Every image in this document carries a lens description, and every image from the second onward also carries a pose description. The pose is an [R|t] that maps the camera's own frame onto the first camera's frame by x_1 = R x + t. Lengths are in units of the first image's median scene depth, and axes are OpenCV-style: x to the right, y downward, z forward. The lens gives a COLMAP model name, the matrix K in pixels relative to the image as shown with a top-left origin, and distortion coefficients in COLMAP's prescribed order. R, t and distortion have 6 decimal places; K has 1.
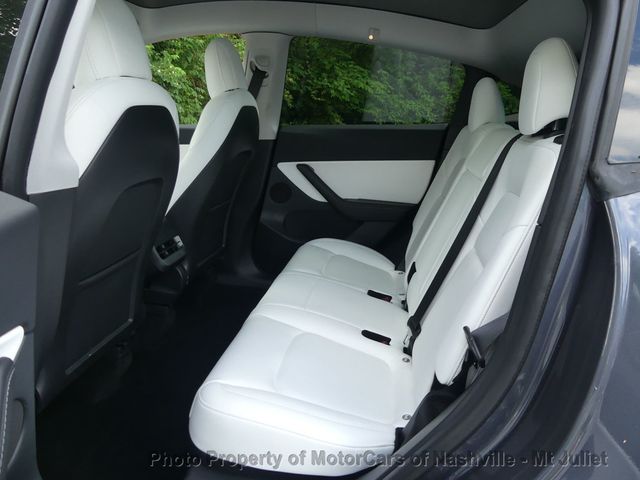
lens RADIAL K [[477.9, 0, 304.1], [0, 477.9, 235.1], [0, 0, 1]] dist [0.013342, -0.019275]
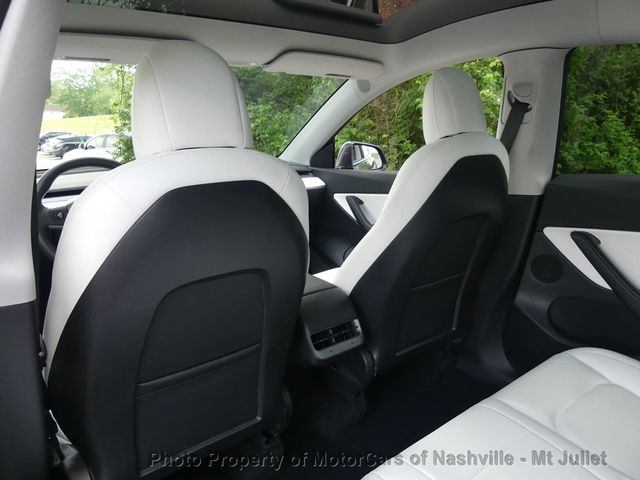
lens RADIAL K [[477.9, 0, 330.4], [0, 477.9, 243.8], [0, 0, 1]] dist [0.013342, -0.019275]
pose [[0.767211, 0.095116, -0.634303, 0.164792], [-0.115423, 0.993273, 0.009336, -0.102430], [0.630923, 0.066050, 0.773028, 0.265114]]
